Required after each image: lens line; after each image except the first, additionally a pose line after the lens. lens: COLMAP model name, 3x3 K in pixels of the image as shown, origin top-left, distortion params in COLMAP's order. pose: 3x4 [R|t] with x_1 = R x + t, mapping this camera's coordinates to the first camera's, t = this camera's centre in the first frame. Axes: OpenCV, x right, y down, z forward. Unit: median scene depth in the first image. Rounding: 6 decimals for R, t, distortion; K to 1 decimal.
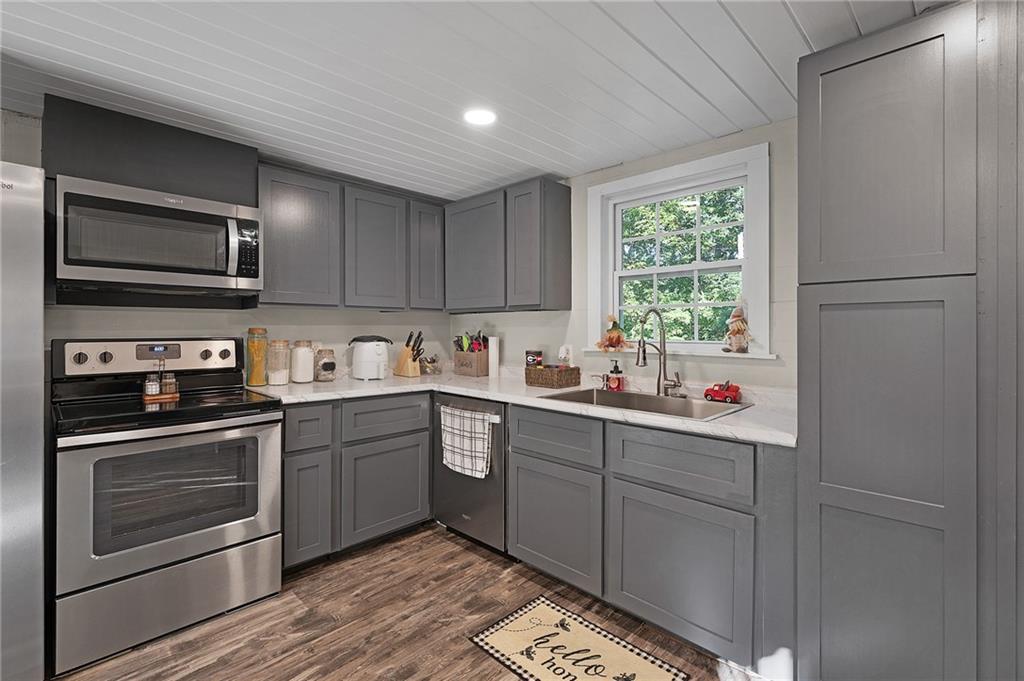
lens RADIAL K [[468.2, 0, 509.5], [0, 468.2, 328.1], [0, 0, 1]] dist [-0.002207, -0.000118]
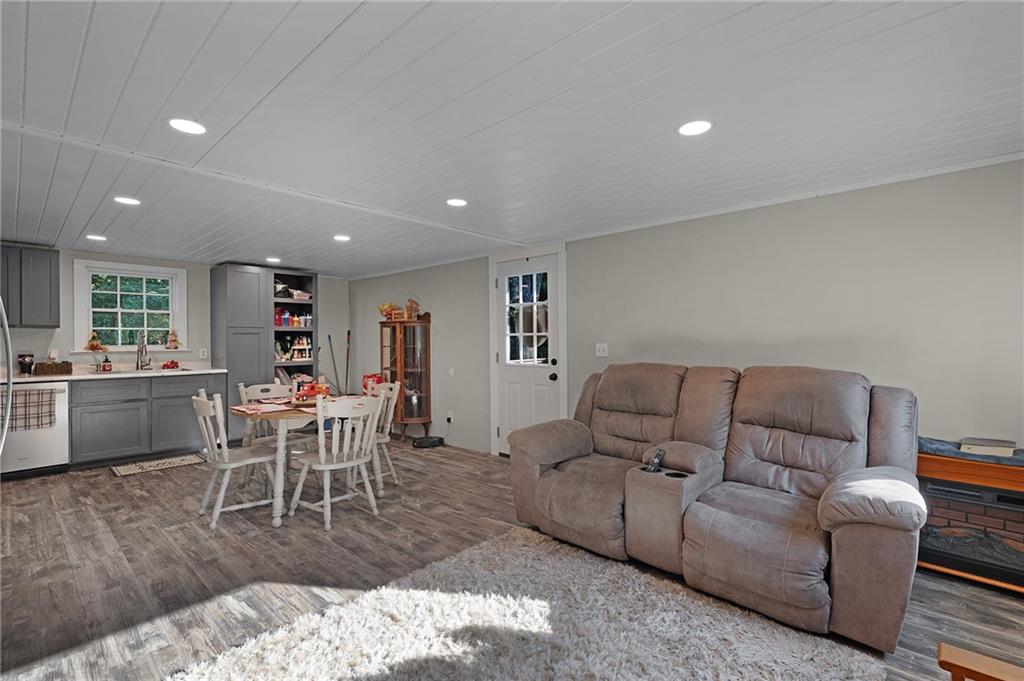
lens RADIAL K [[468.2, 0, 512.7], [0, 468.2, 337.5], [0, 0, 1]] dist [-0.002207, -0.000118]
pose [[-0.034042, 0.000587, 0.999420, -1.870100], [0.003204, 0.999995, -0.000478, -0.001591], [-0.999415, 0.003186, -0.034043, -0.656819]]
